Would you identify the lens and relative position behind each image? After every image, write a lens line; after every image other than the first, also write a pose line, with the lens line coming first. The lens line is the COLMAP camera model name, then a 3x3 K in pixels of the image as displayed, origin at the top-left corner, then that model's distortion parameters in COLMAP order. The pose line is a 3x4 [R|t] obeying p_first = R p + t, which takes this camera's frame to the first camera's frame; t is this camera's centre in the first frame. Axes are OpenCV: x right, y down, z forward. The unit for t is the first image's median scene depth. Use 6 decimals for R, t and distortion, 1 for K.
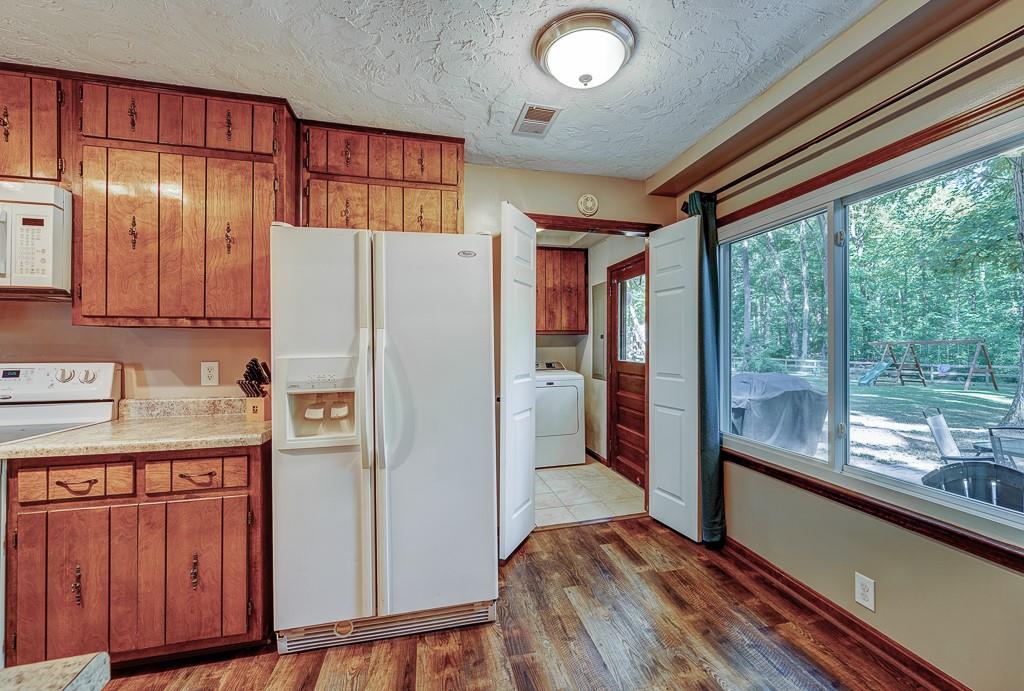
lens RADIAL K [[415.6, 0, 533.1], [0, 415.6, 346.2], [0, 0, 1]] dist [0.001335, 0.000036]
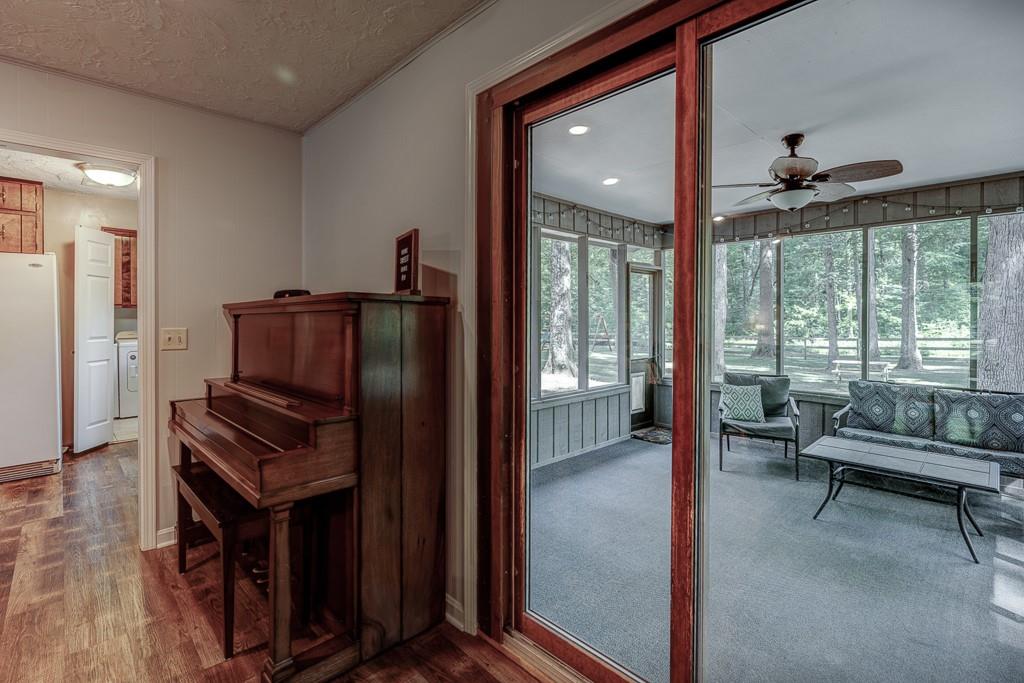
lens RADIAL K [[482.9, 0, 509.9], [0, 482.9, 312.8], [0, 0, 1]] dist [-0.000691, -0.000305]
pose [[0.870492, 0.000887, 0.492182, 0.605168], [0.001726, 0.999987, -0.004853, -0.007014], [-0.492180, 0.005074, 0.870479, -1.833923]]
